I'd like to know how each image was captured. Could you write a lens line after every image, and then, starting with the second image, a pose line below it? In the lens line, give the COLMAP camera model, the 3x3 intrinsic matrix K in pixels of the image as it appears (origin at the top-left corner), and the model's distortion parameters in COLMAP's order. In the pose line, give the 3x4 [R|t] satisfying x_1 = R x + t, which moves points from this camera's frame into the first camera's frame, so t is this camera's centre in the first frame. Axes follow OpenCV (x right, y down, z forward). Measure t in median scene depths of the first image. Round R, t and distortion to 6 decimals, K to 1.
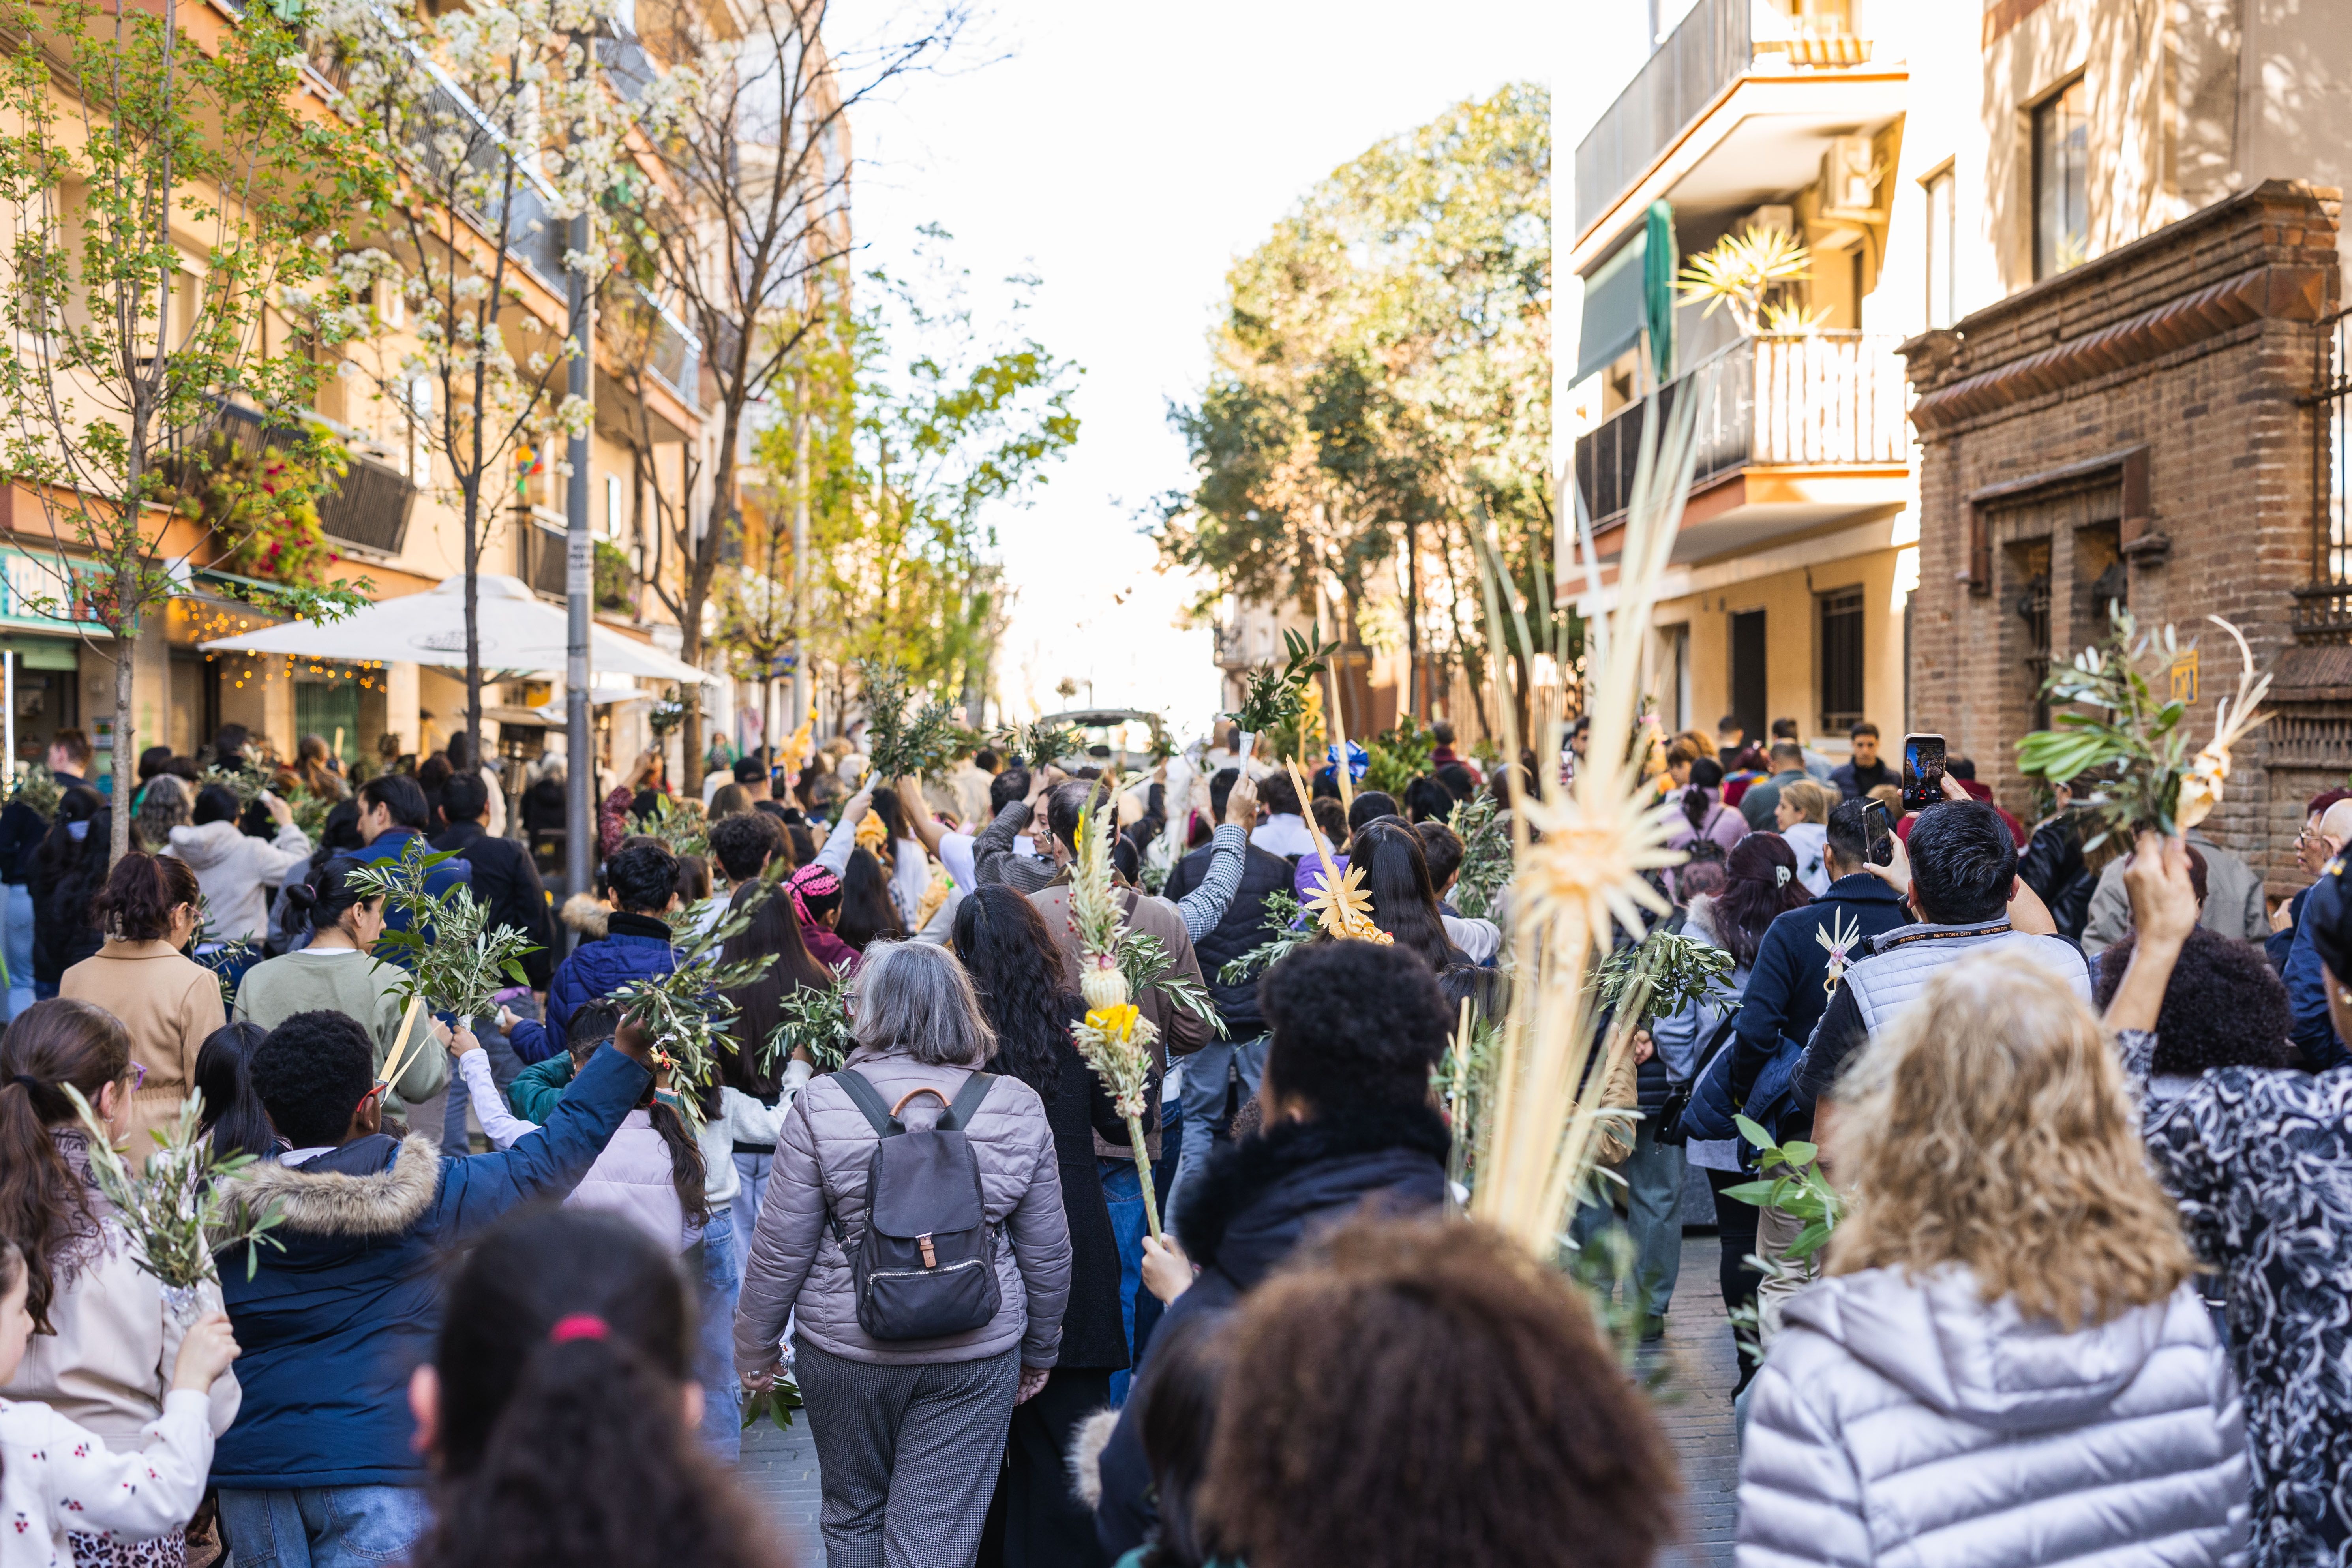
lens RADIAL K [[3540.1, 0, 1167.4], [0, 3540.1, 776.4], [0, 0, 1]] dist [0.002478, 0.081292]
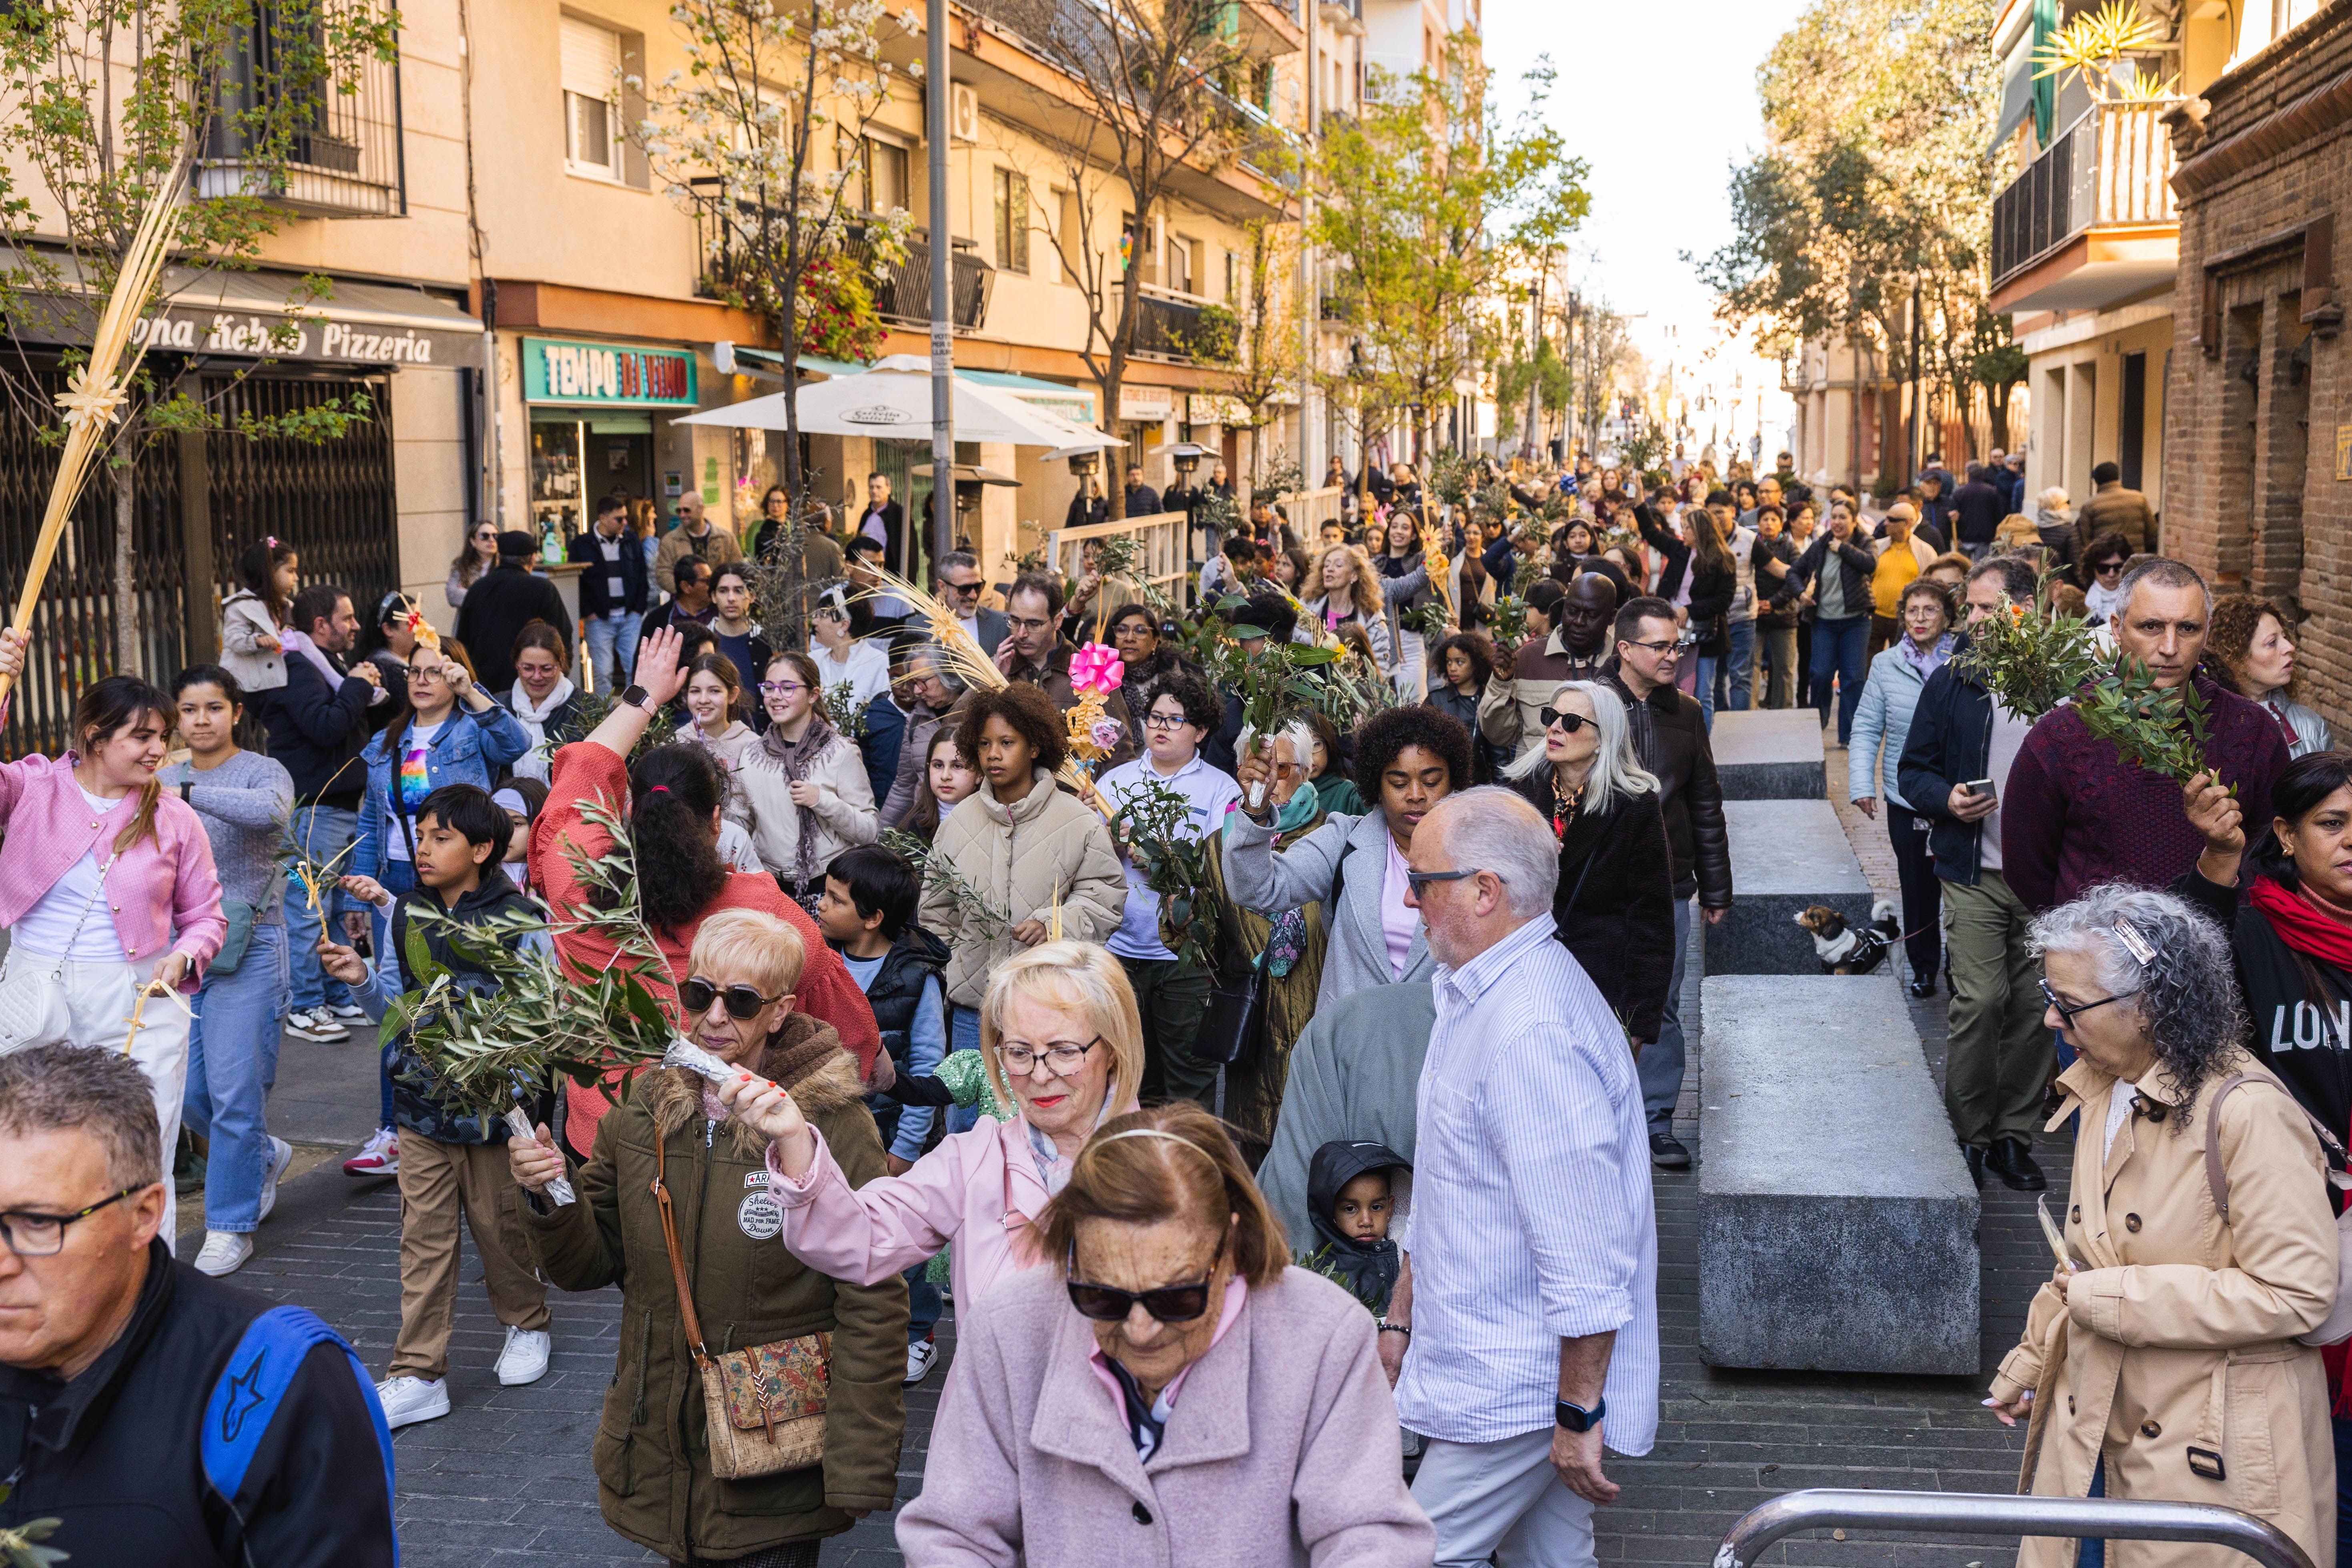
lens RADIAL K [[2739.1, 0, 1176.0], [0, 2739.1, 784.0], [0, 0, 1]] dist [0.012804, 0.006744]
pose [[0.976439, 0.017010, -0.215120, 0.071480], [0.007186, 0.993772, 0.111198, -0.012499], [0.215672, -0.110124, 0.970236, 0.092941]]
